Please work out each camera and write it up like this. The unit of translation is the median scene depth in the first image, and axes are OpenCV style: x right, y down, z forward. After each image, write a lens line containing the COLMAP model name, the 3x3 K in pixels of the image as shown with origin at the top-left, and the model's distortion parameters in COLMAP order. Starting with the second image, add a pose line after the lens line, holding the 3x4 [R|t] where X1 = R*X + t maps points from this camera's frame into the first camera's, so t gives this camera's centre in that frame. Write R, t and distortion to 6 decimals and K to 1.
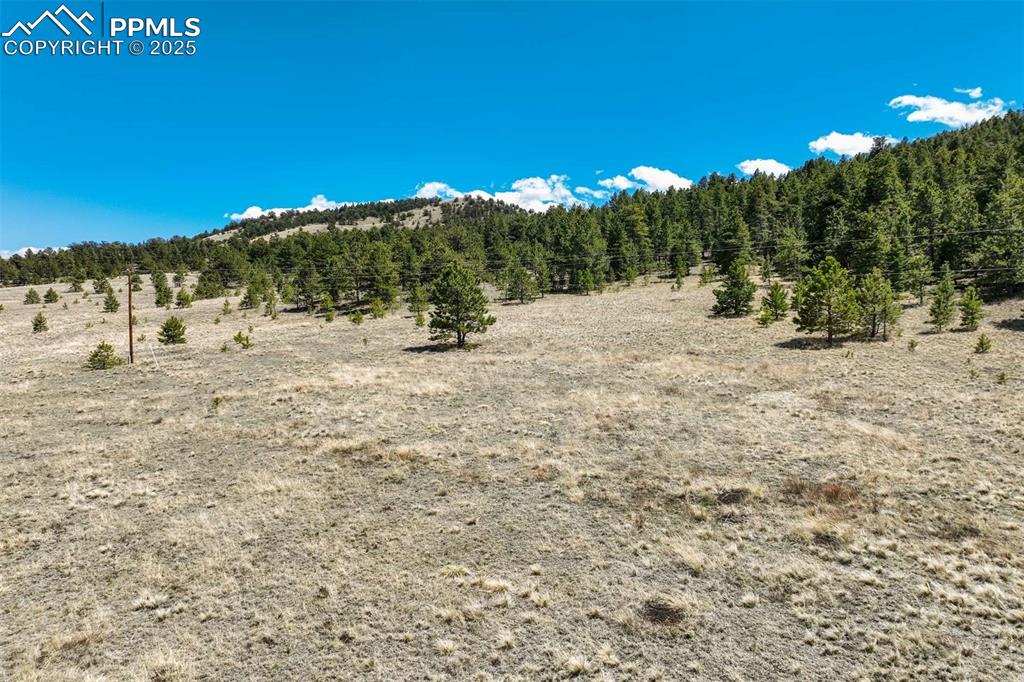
lens RADIAL K [[719.1, 0, 512.0], [0, 719.1, 341.0], [0, 0, 1]] dist [0.003432, 0.008680]
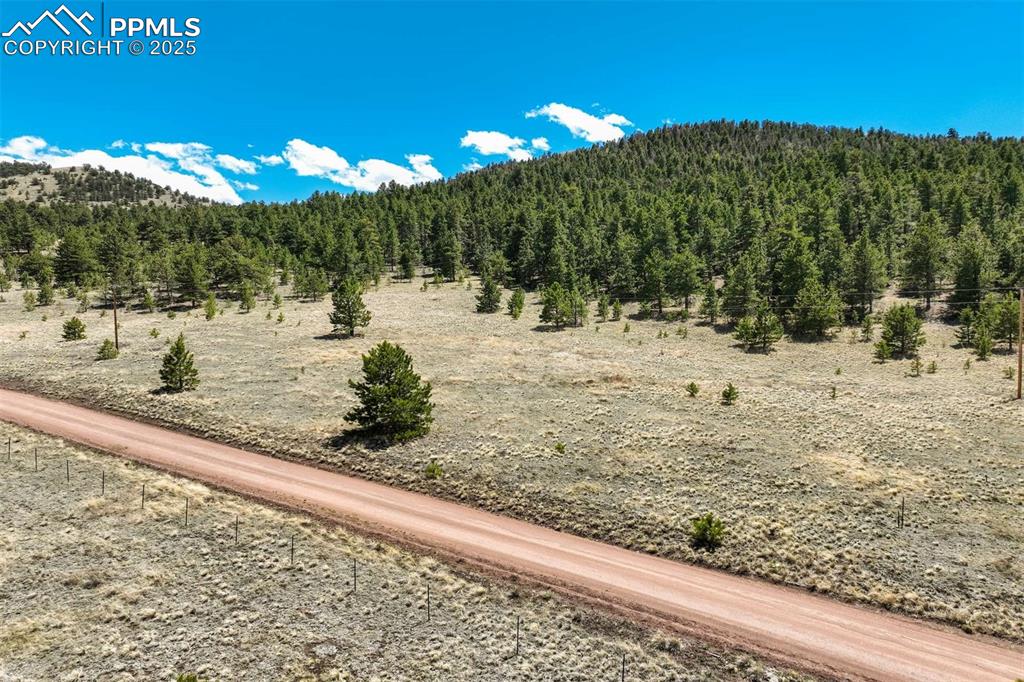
lens RADIAL K [[719.1, 0, 512.0], [0, 719.1, 341.0], [0, 0, 1]] dist [0.003432, 0.008680]
pose [[0.877963, -0.030678, 0.477744, -0.236122], [0.018988, 0.999391, 0.029280, -0.008905], [-0.478351, -0.016635, 0.878011, -0.249912]]
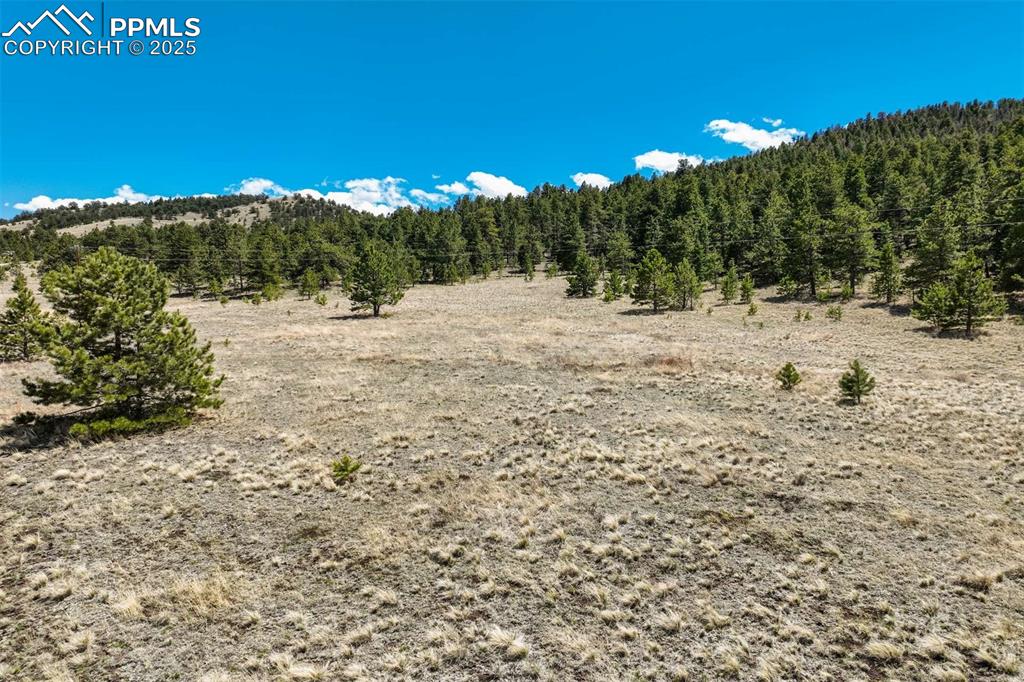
lens RADIAL K [[719.1, 0, 512.0], [0, 719.1, 341.0], [0, 0, 1]] dist [0.003432, 0.008680]
pose [[0.972008, -0.005286, 0.234886, -0.061880], [0.006584, 0.999967, -0.004742, 0.026431], [-0.234853, 0.006155, 0.972011, -0.113636]]
